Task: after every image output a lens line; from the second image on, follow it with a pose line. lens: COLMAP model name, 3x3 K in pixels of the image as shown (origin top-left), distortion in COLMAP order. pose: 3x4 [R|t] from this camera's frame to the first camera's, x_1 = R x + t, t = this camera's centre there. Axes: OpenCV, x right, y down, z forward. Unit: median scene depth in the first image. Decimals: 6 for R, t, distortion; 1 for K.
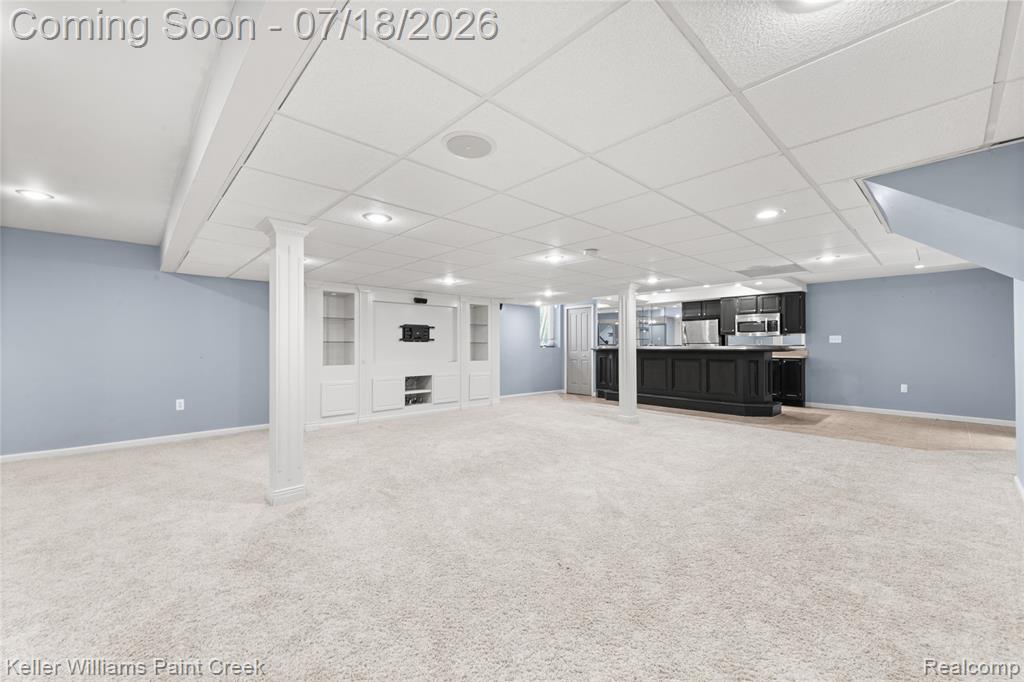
lens RADIAL K [[409.5, 0, 511.6], [0, 409.5, 340.0], [0, 0, 1]] dist [0.008214, -0.000182]
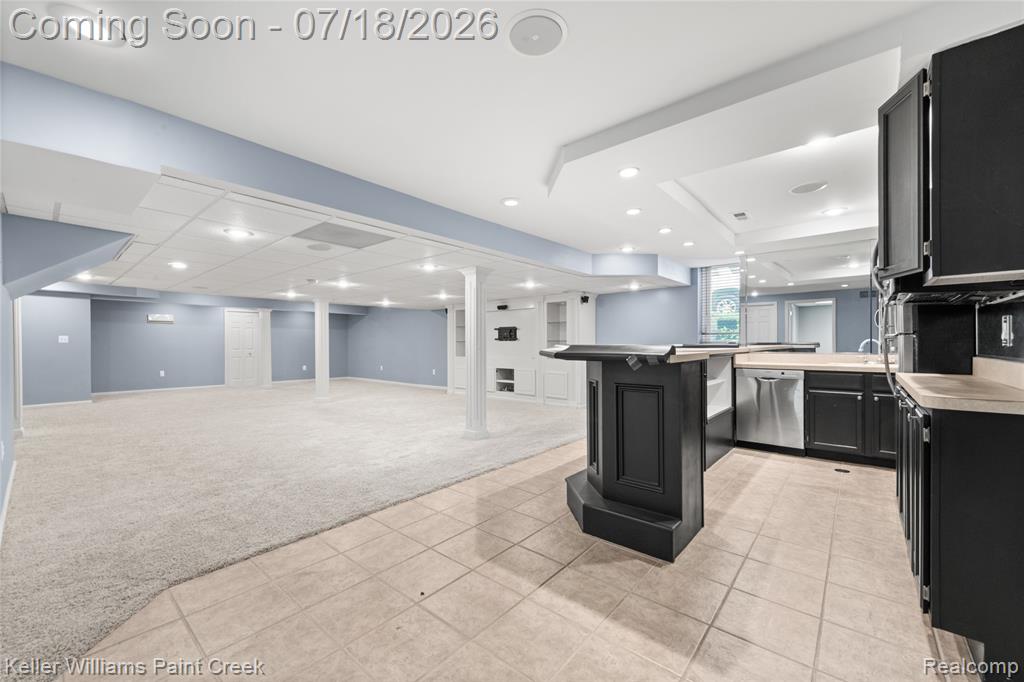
lens RADIAL K [[409.5, 0, 511.4], [0, 409.5, 344.8], [0, 0, 1]] dist [0.008214, -0.000182]
pose [[0.111629, 0.002117, -0.993748, 0.932843], [0.012298, 0.999918, 0.003511, 0.011512], [0.993674, -0.012613, 0.111594, 0.827897]]
